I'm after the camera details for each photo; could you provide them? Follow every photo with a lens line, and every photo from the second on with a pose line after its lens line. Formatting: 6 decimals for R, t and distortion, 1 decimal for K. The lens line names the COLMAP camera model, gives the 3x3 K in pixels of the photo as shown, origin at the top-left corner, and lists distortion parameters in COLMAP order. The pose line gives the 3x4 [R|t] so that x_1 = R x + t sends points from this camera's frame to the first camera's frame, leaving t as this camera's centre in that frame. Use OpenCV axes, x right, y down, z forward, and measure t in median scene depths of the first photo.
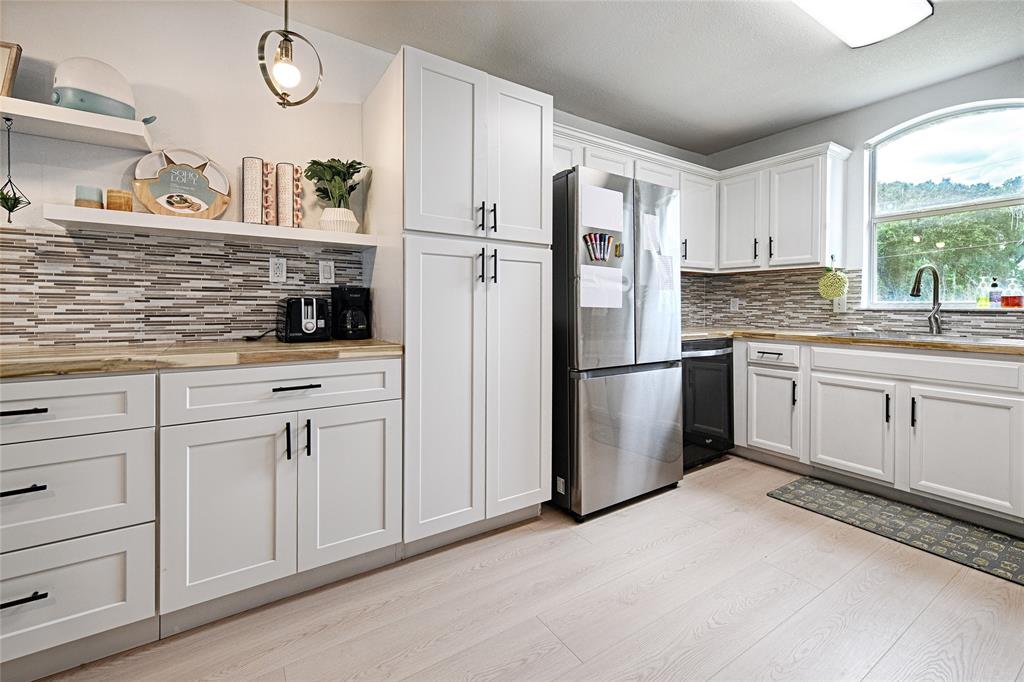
lens RADIAL K [[443.4, 0, 517.4], [0, 443.4, 309.5], [0, 0, 1]] dist [0.001155, 0.000192]
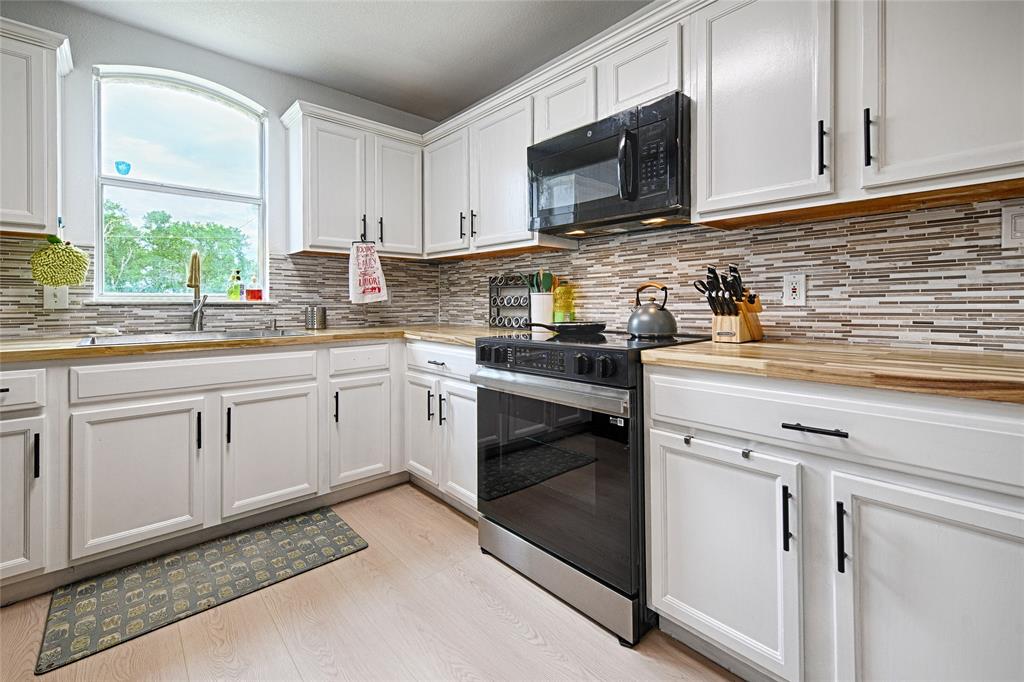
lens RADIAL K [[443.4, 0, 516.2], [0, 443.4, 299.7], [0, 0, 1]] dist [0.001155, 0.000192]
pose [[-0.152111, 0.000094, 0.988363, -0.016188], [0.006744, 0.999977, 0.000943, -0.002761], [-0.988340, 0.006809, -0.152108, 0.532778]]
